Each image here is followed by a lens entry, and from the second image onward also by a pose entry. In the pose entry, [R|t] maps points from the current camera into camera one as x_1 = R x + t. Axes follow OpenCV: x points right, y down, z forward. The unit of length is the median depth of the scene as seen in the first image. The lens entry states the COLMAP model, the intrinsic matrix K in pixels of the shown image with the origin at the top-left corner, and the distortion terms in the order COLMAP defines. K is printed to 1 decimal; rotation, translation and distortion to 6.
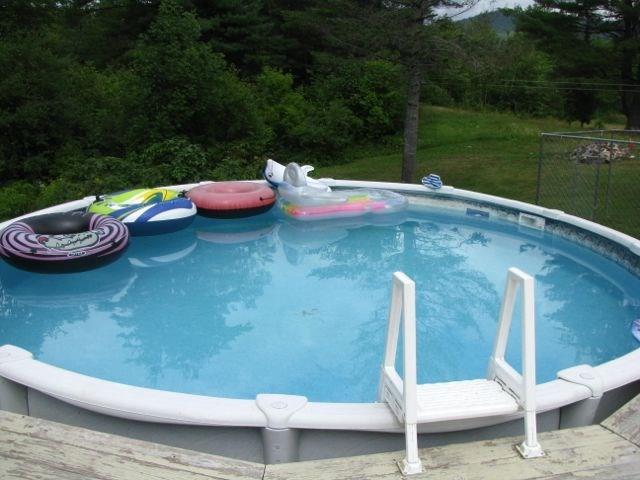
lens RADIAL K [[673.2, 0, 328.3], [0, 673.2, 236.8], [0, 0, 1]] dist [-0.225783, 0.306720]
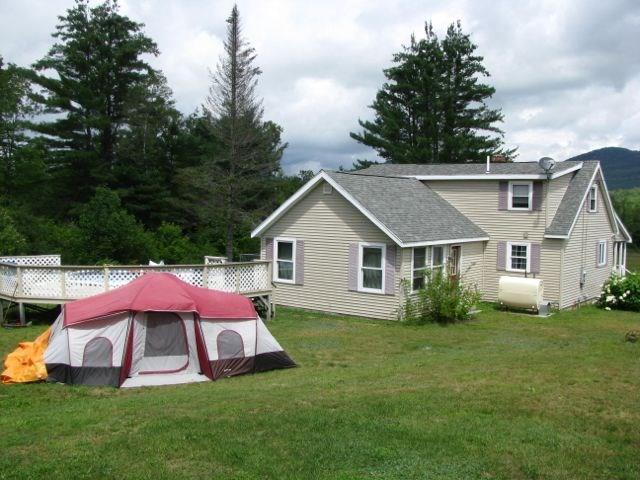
lens RADIAL K [[673.2, 0, 328.3], [0, 673.2, 236.8], [0, 0, 1]] dist [-0.225783, 0.306720]
pose [[0.993067, -0.010587, 0.117070, 0.105289], [0.035149, 0.977114, -0.209790, 0.114462], [-0.112170, 0.212451, 0.970712, -0.531319]]
